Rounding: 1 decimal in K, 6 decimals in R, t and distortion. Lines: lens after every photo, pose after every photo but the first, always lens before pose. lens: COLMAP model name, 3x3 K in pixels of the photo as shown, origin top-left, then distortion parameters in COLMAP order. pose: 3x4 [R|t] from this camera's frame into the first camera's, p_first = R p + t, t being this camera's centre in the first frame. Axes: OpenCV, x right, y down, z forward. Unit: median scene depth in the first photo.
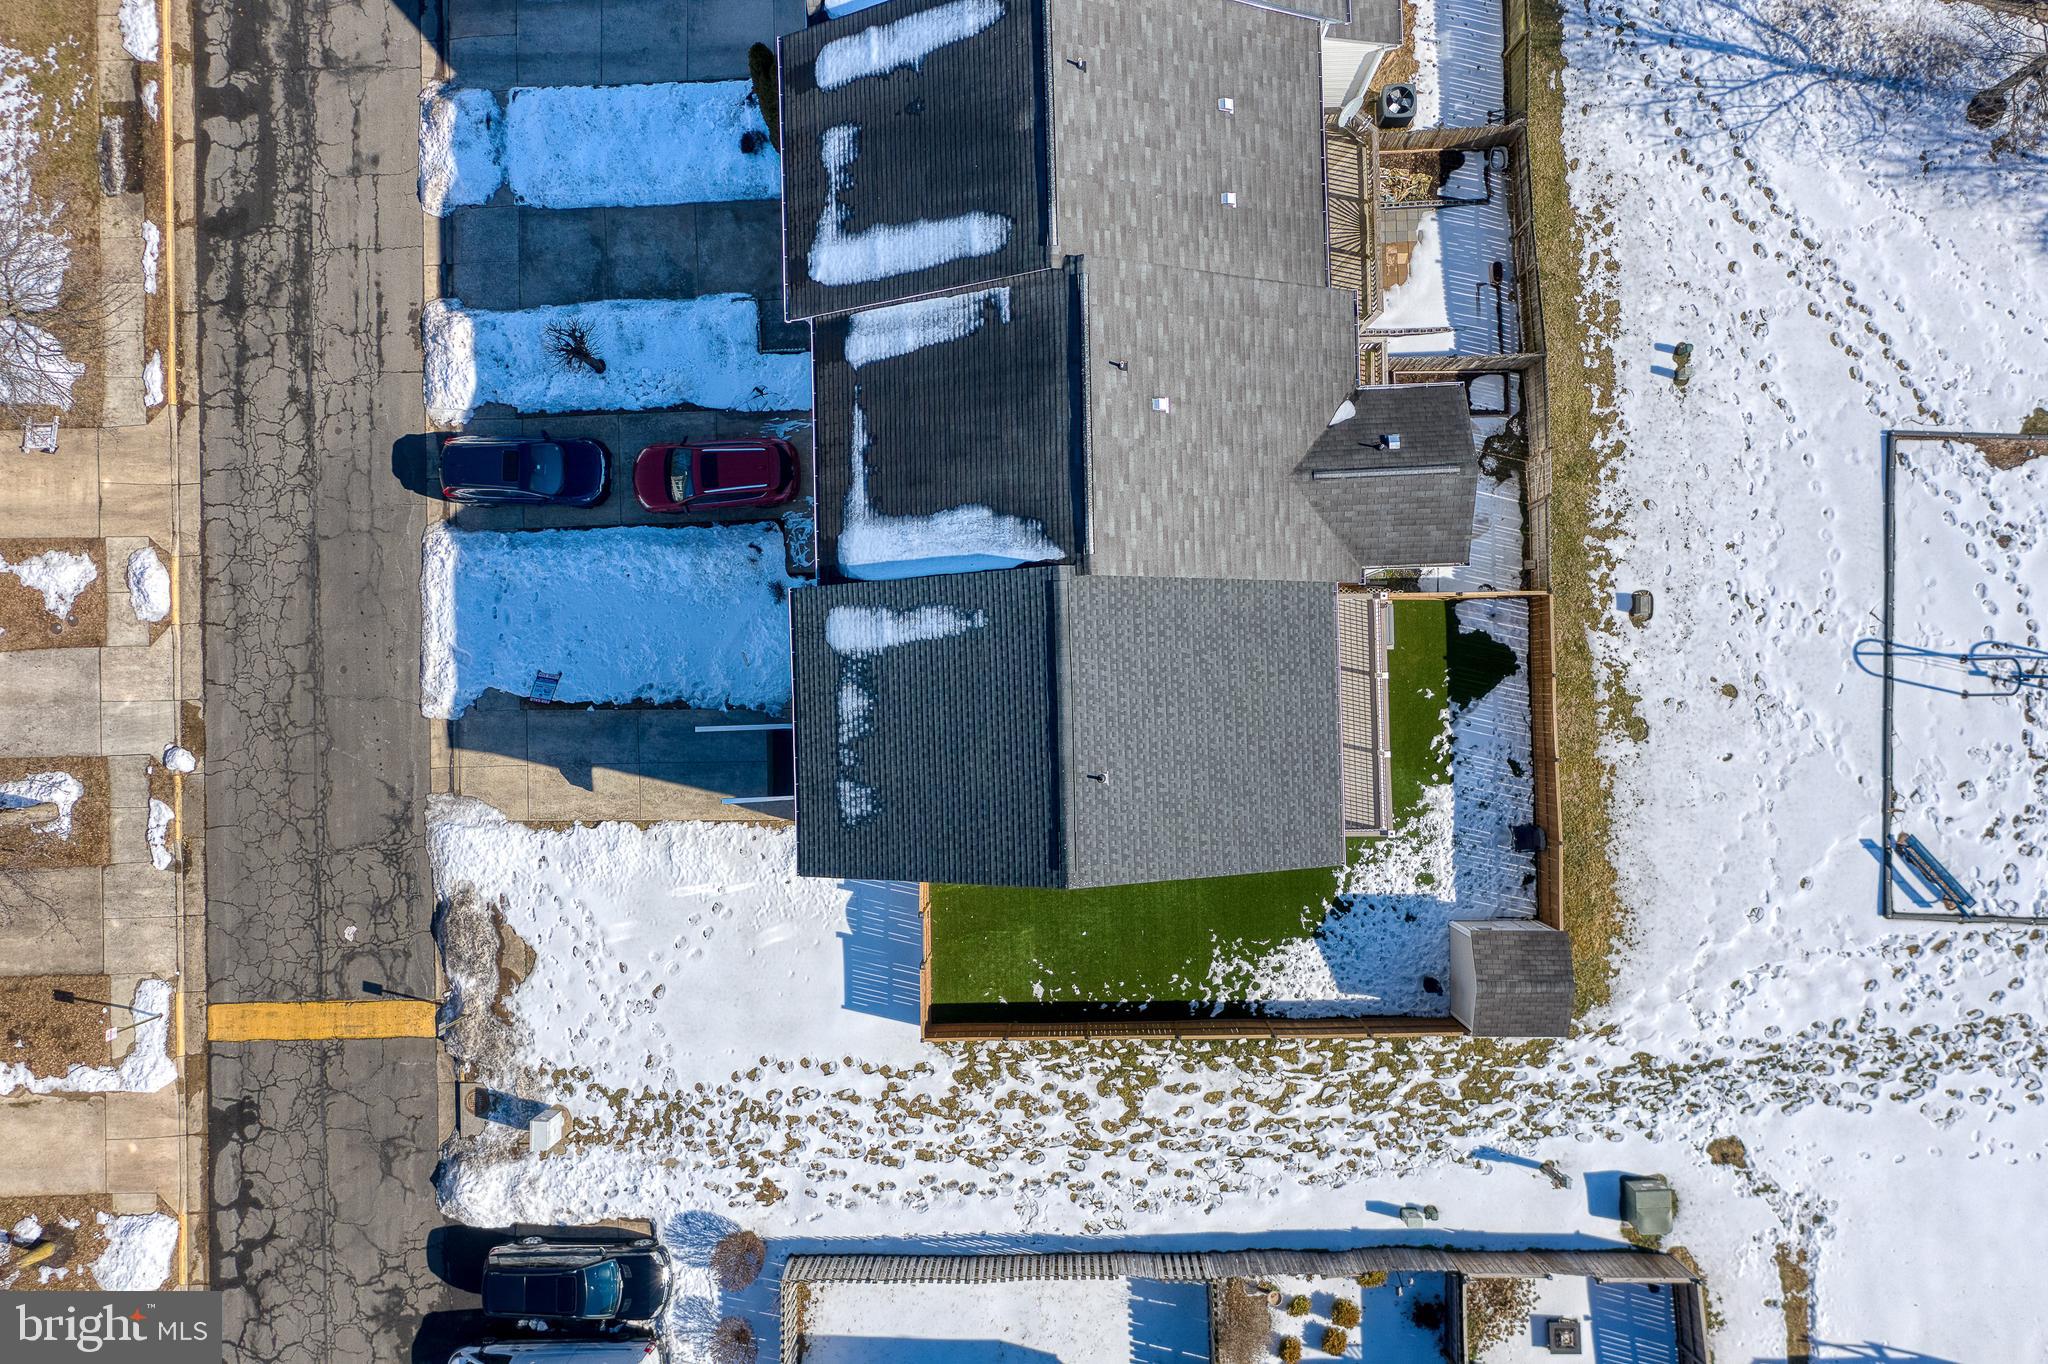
lens RADIAL K [[1576.0, 0, 1019.9], [0, 1576.0, 671.1], [0, 0, 1]] dist [-0.007381, 0.021675]
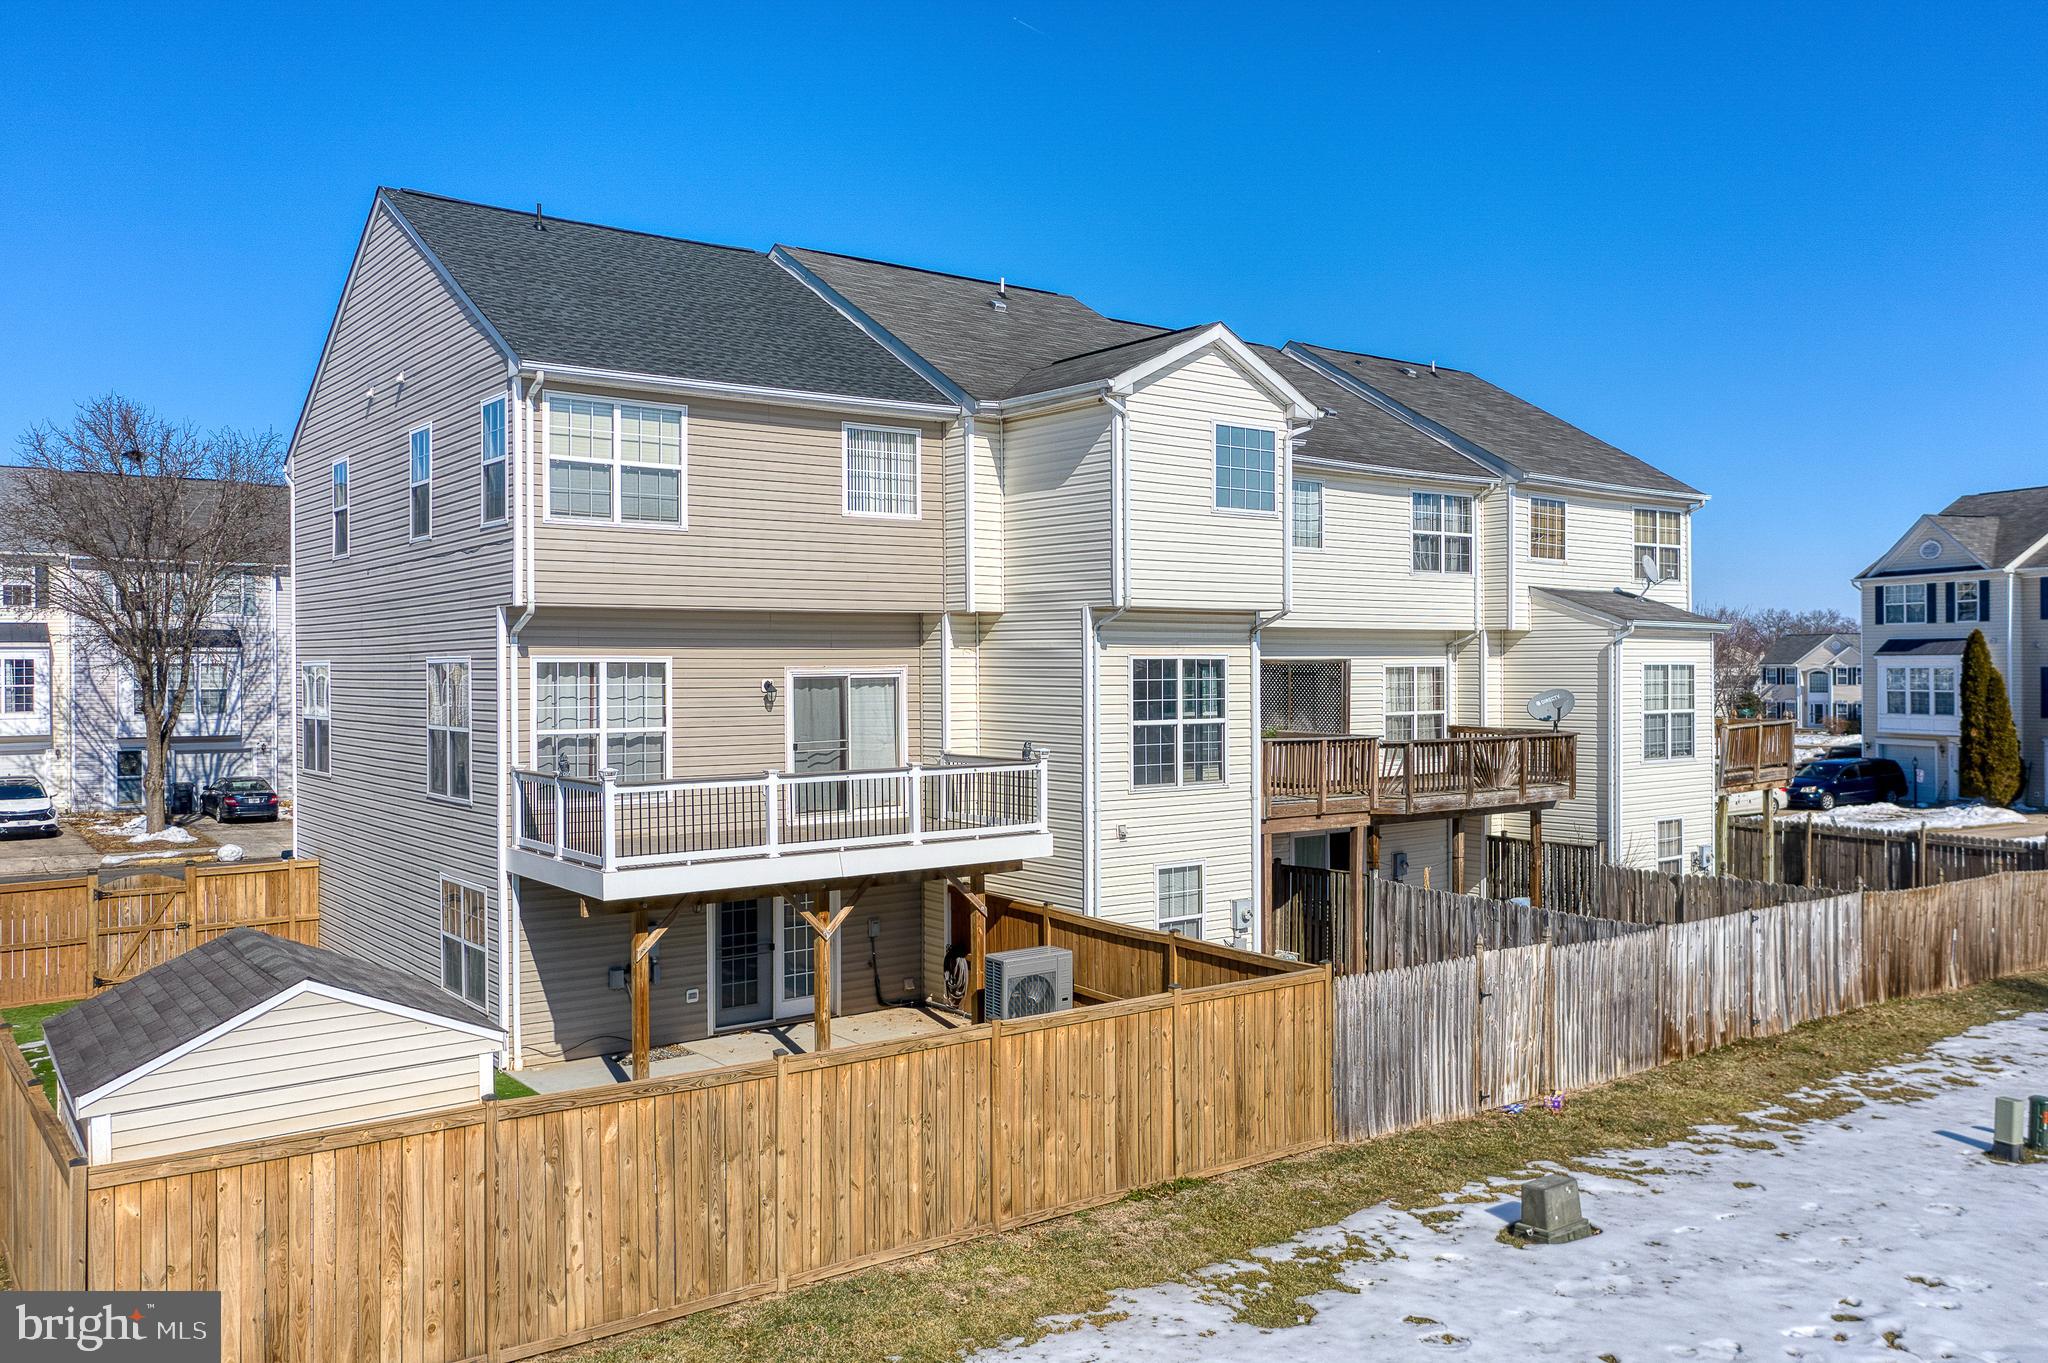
lens RADIAL K [[1576.0, 0, 1019.9], [0, 1576.0, 670.6], [0, 0, 1]] dist [-0.007381, 0.021675]
pose [[0.584589, 0.033015, -0.810657, 0.591441], [-0.811318, 0.018492, -0.584313, 0.239624], [-0.004300, 0.999284, 0.037596, 0.868403]]
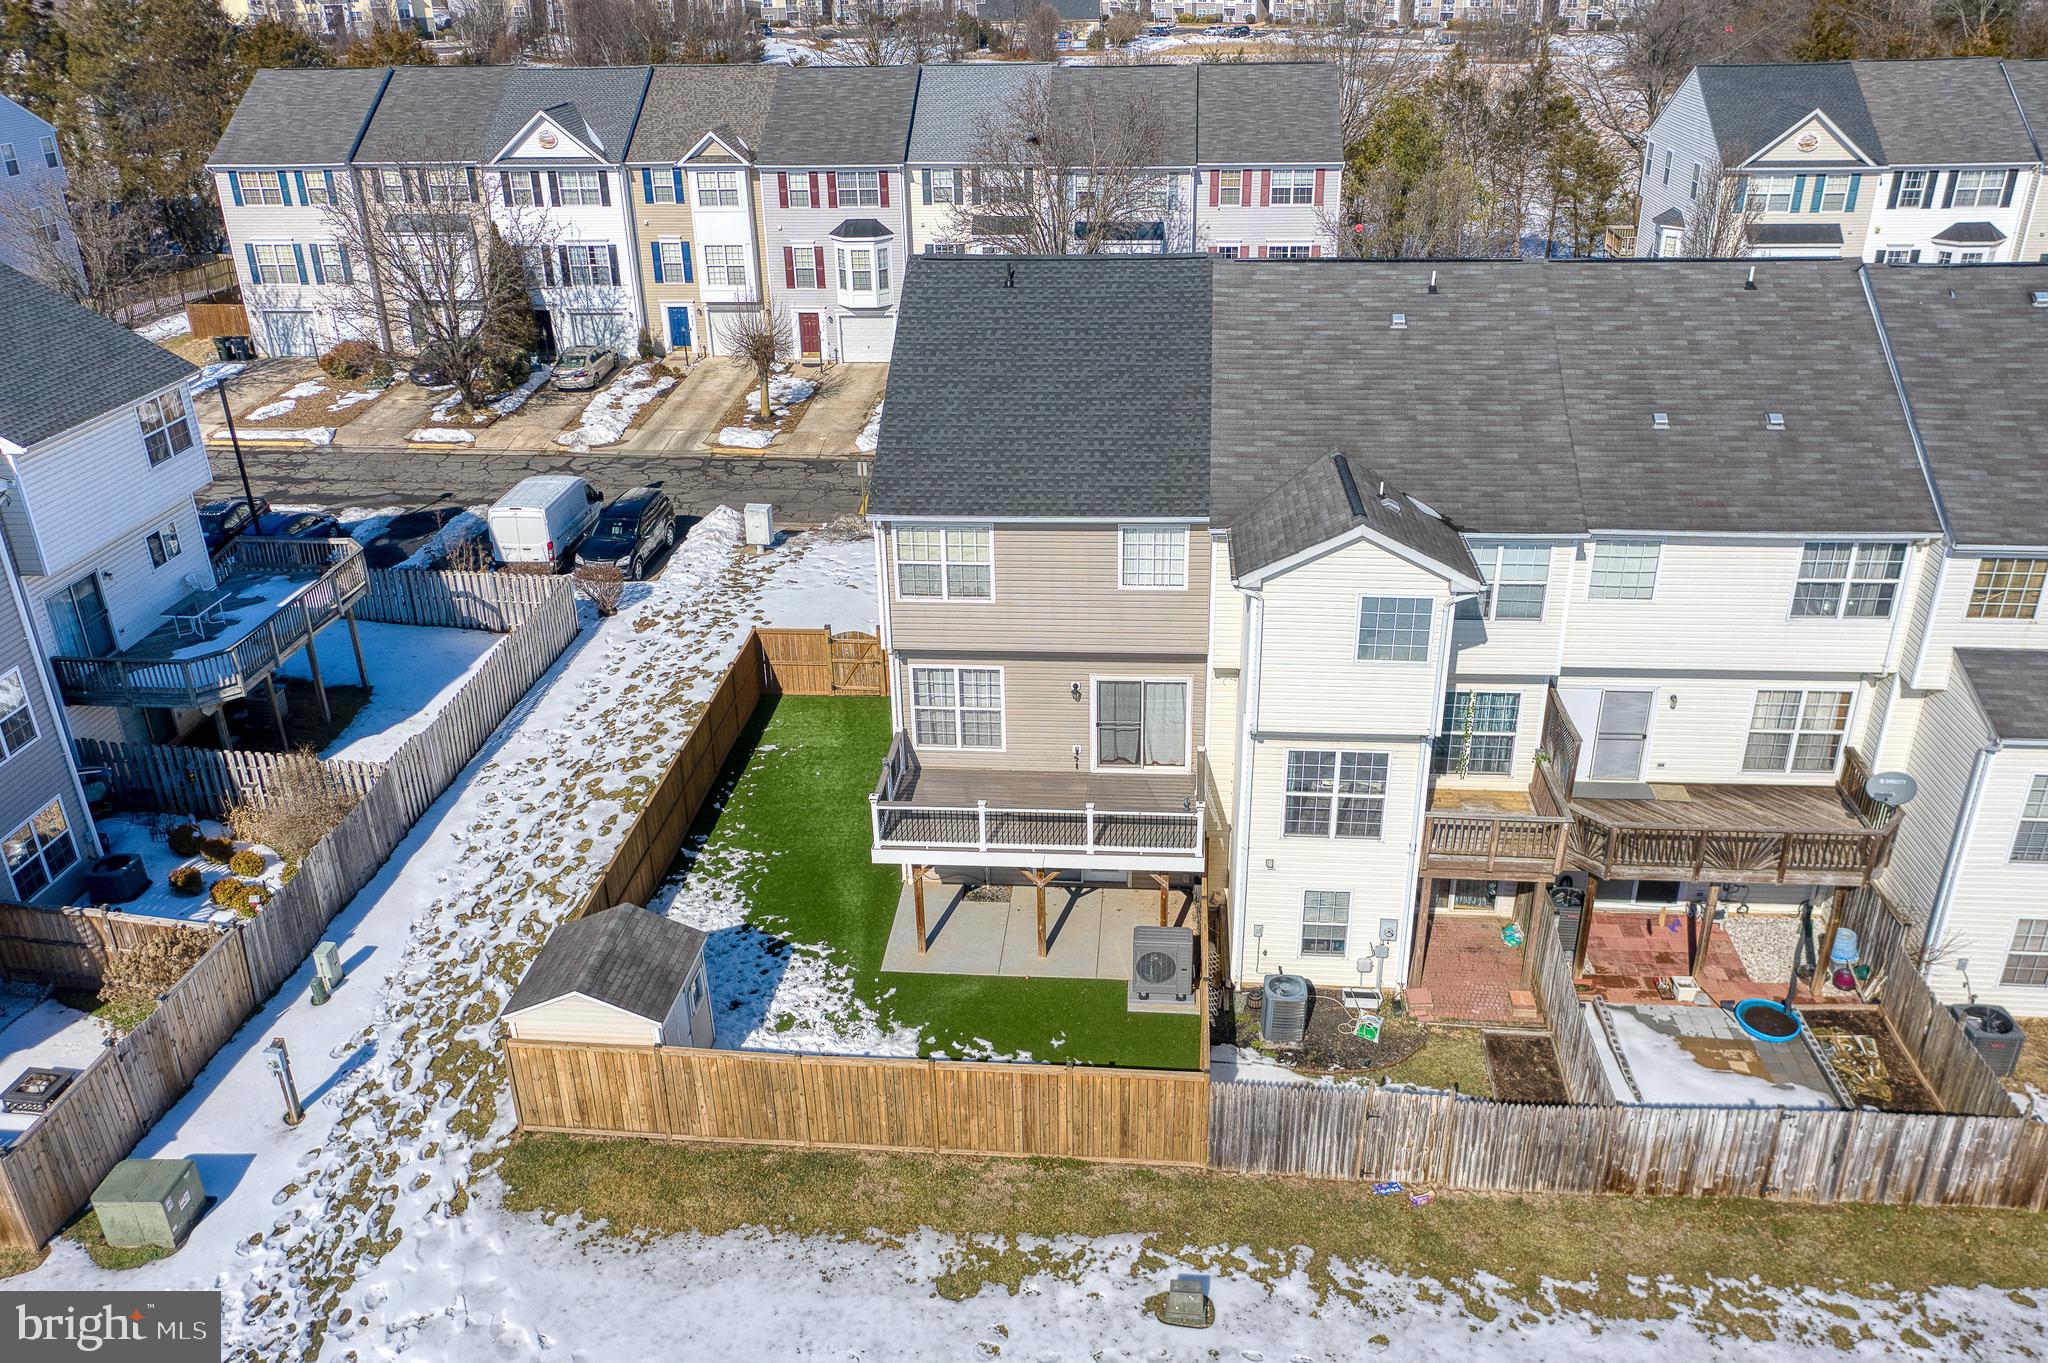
lens RADIAL K [[1576.0, 0, 1019.9], [0, 1576.0, 670.6], [0, 0, 1]] dist [-0.007381, 0.021675]
pose [[-0.111570, 0.461177, -0.880266, 0.769858], [-0.993035, -0.017994, 0.116436, -0.044049], [0.037858, 0.887126, 0.459972, 0.556922]]
